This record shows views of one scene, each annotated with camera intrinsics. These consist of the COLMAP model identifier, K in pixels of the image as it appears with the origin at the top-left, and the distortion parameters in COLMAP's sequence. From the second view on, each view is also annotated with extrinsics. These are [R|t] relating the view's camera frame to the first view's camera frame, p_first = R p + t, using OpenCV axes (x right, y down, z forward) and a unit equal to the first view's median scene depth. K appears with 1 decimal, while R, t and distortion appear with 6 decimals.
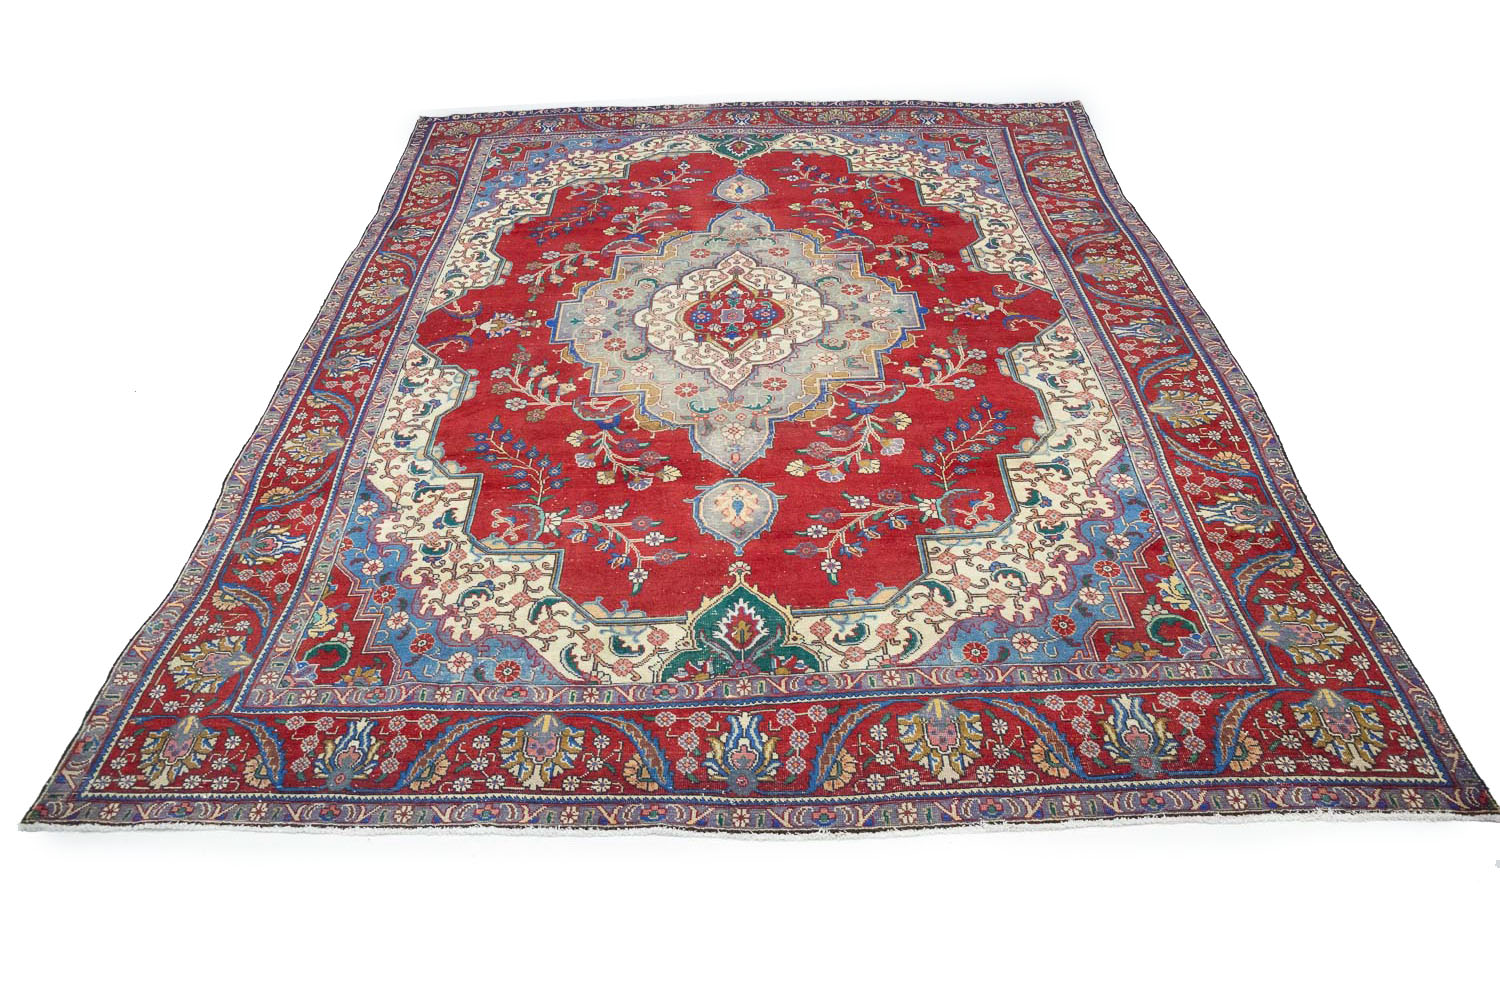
lens RADIAL K [[1178.3, 0, 747.0], [0, 1178.3, 508.9], [0, 0, 1]] dist [-0.008635, 0.002621]
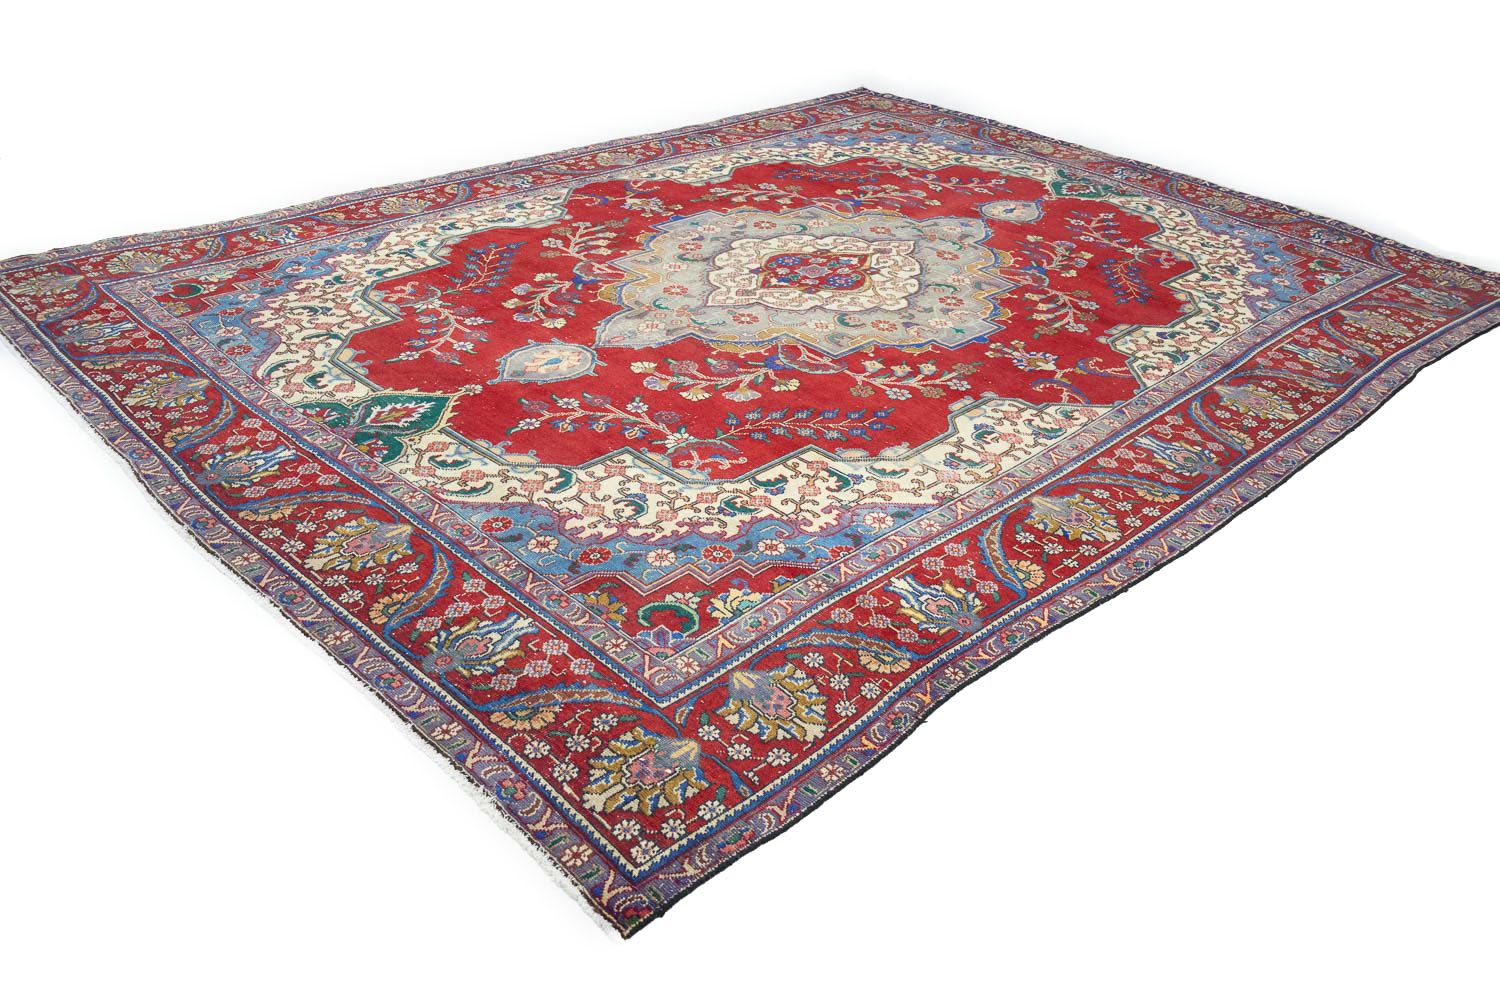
lens RADIAL K [[1244.9, 0, 741.7], [0, 1244.9, 500.4], [0, 0, 1]] dist [-0.003244, 0.001531]
pose [[0.700826, 0.434749, -0.565541, 0.781598], [-0.504199, 0.862733, 0.038399, -0.022529], [0.504605, 0.258234, 0.823826, 0.279480]]
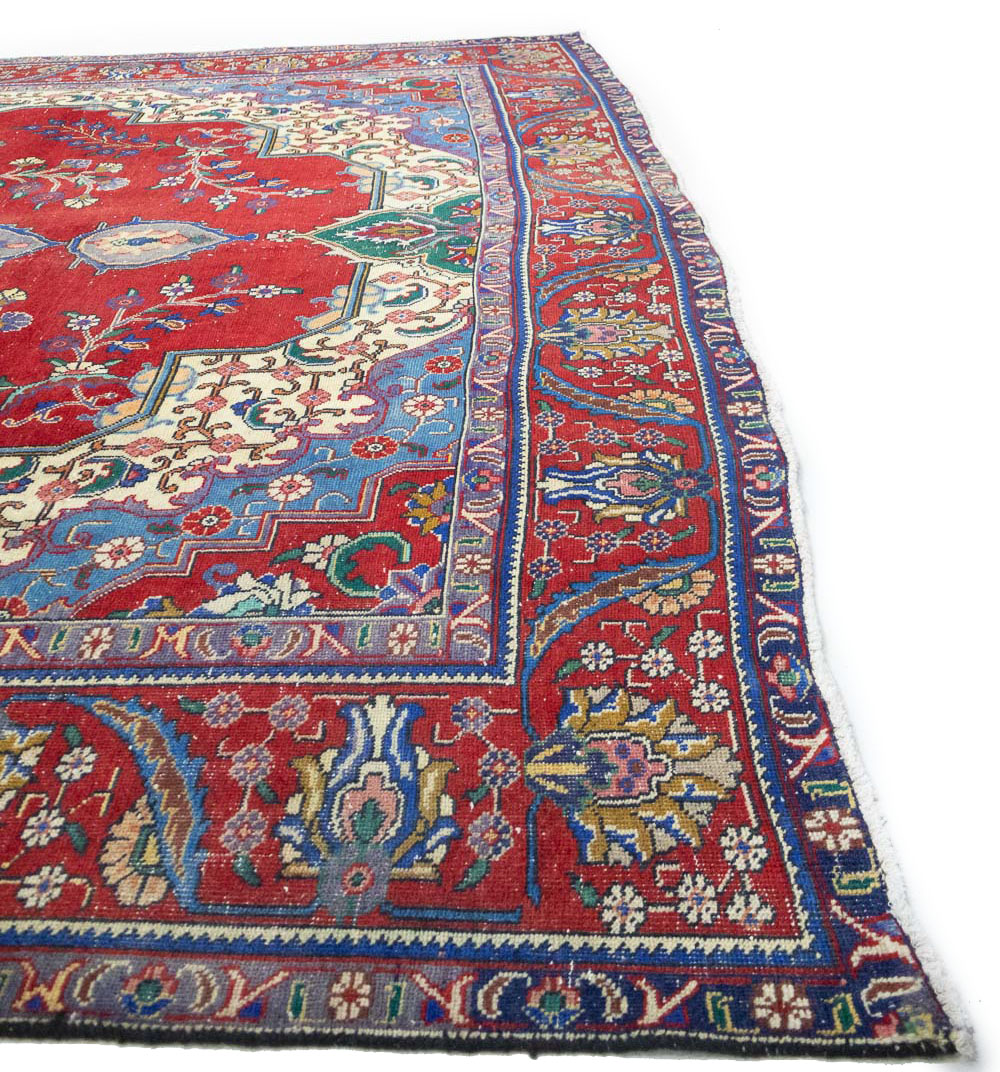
lens RADIAL K [[1130.9, 0, 498.4], [0, 1130.9, 532.9], [0, 0, 1]] dist [0.000685, 0.000000]
pose [[0.027776, 0.610518, -0.791515, 0.663566], [-0.595731, 0.645953, 0.477336, -0.789691], [0.802704, 0.458271, 0.381647, 1.611381]]
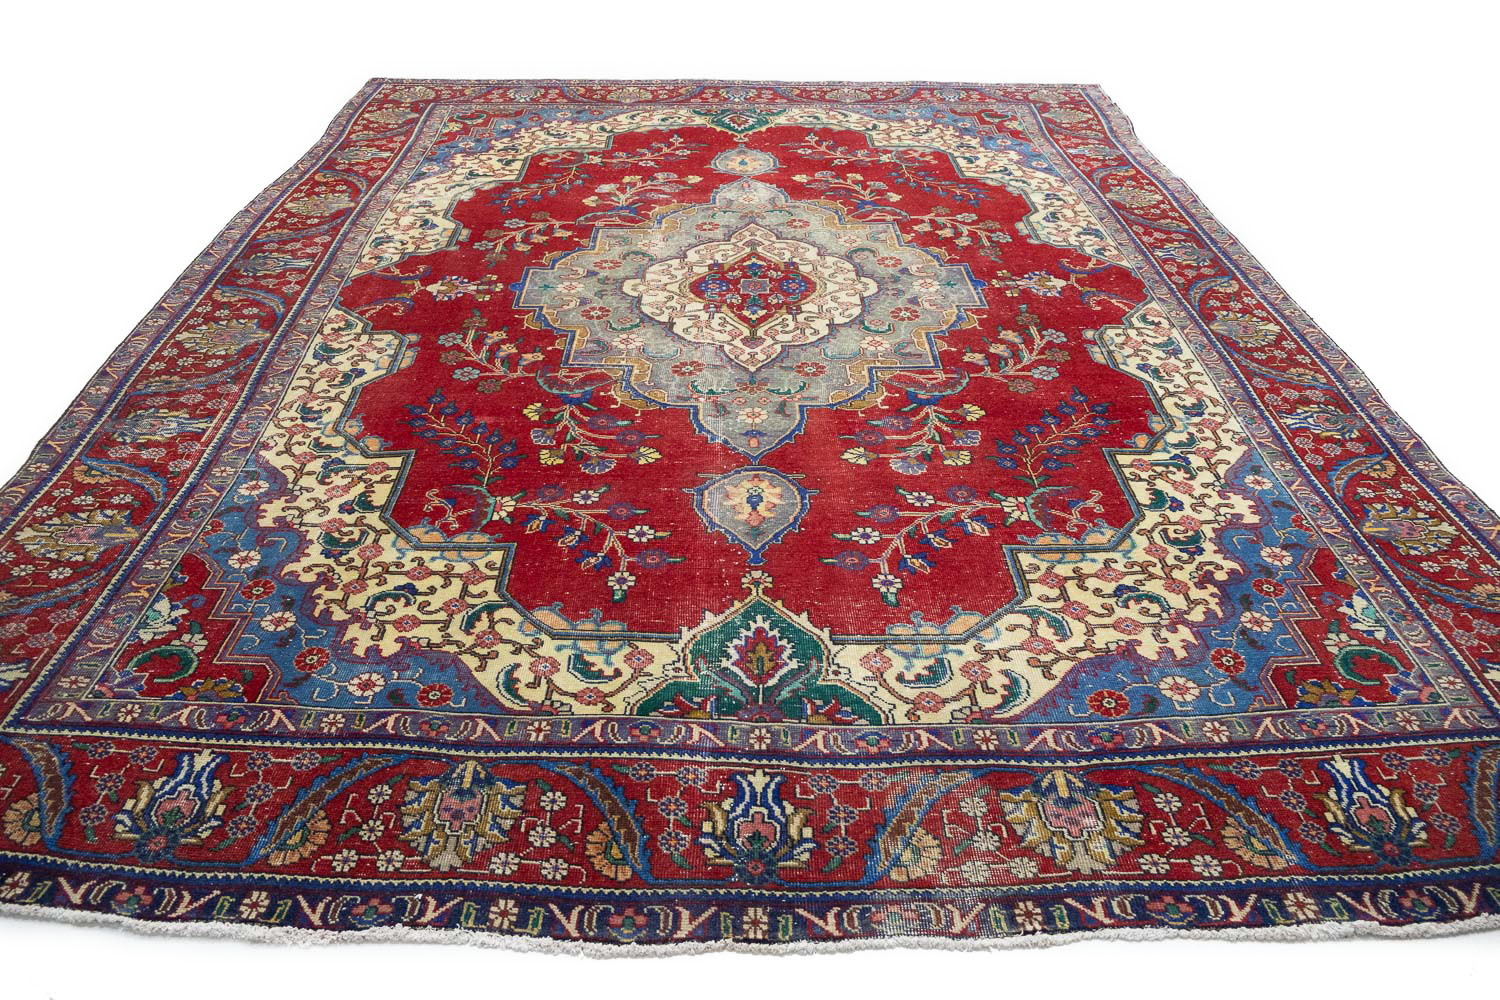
lens RADIAL K [[1244.9, 0, 738.0], [0, 1244.9, 496.3], [0, 0, 1]] dist [-0.003244, 0.001531]
pose [[-0.999780, 0.019560, 0.007571, -0.005583], [0.013352, 0.315176, 0.948939, -1.235839], [0.016175, 0.948832, -0.315368, 1.879589]]
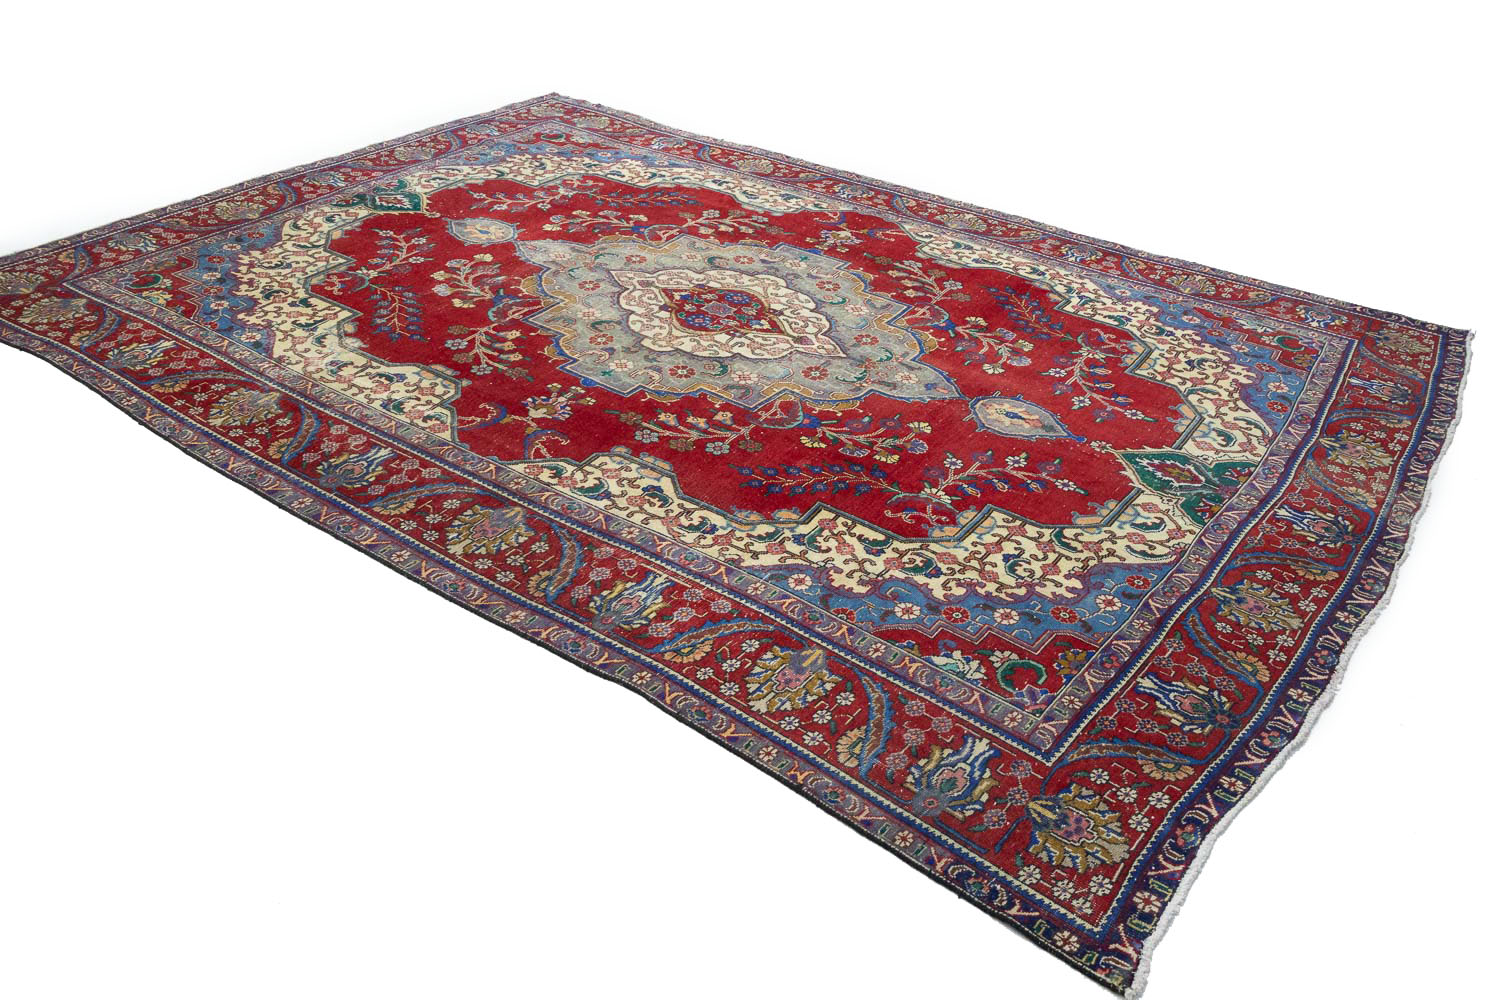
lens RADIAL K [[1244.9, 0, 732.2], [0, 1244.9, 497.9], [0, 0, 1]] dist [-0.003244, 0.001531]
pose [[-0.586260, 0.452401, -0.672036, 0.979790], [-0.520633, 0.425162, 0.740391, -1.144218], [0.620678, 0.783946, -0.013721, 1.529502]]
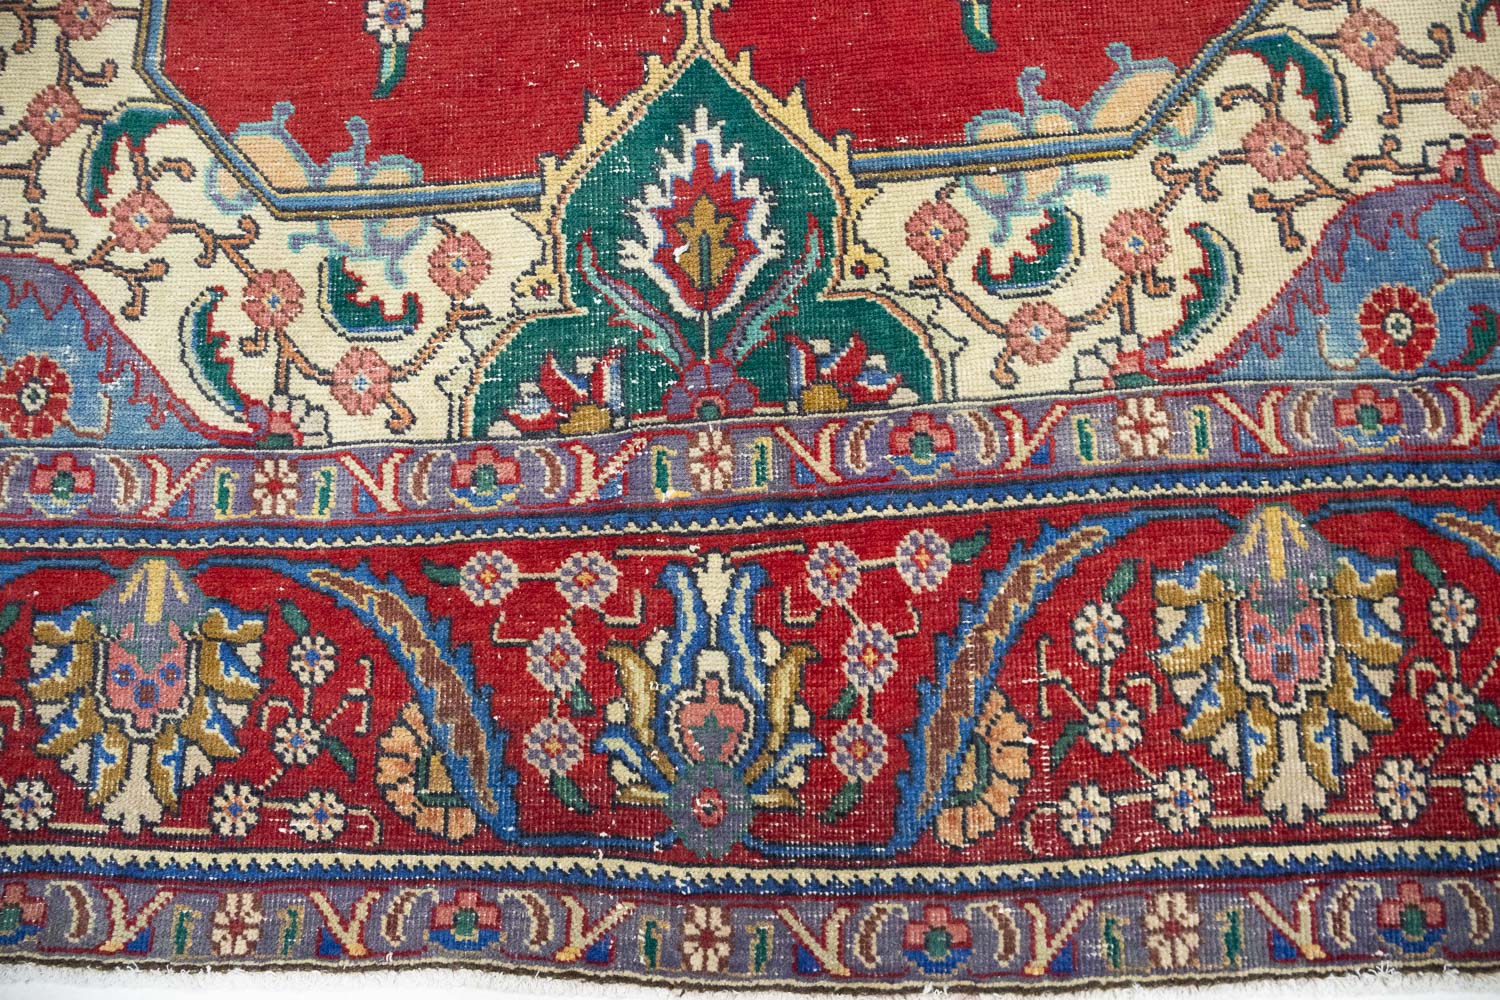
lens RADIAL K [[1244.9, 0, 779.8], [0, 1244.9, 470.0], [0, 0, 1]] dist [-0.003244, 0.001531]
pose [[0.999862, -0.015123, -0.006857, 0.017667], [0.015893, 0.752012, 0.658958, -0.077021], [-0.004809, -0.658976, 0.752149, 0.645491]]
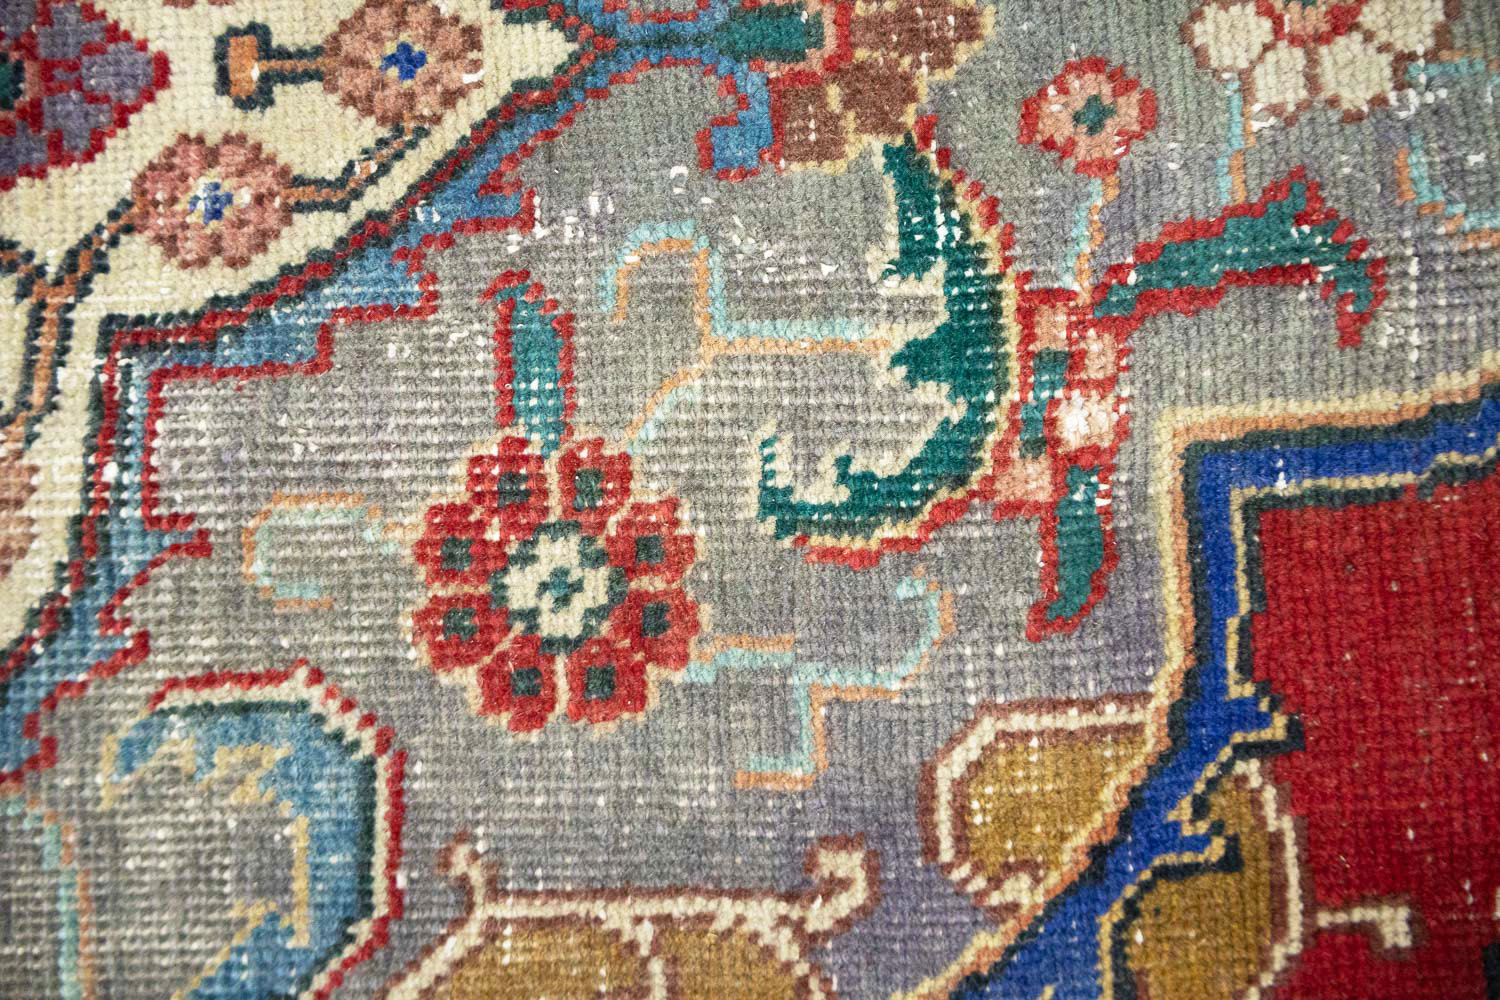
lens RADIAL K [[1244.9, 0, 761.9], [0, 1244.9, 502.4], [0, 0, 1]] dist [-0.003244, 0.001531]
pose [[0.070766, 0.997007, -0.031130, 0.037256], [-0.587261, 0.066869, 0.806630, -0.427015], [0.806298, -0.038800, 0.590236, 1.413583]]
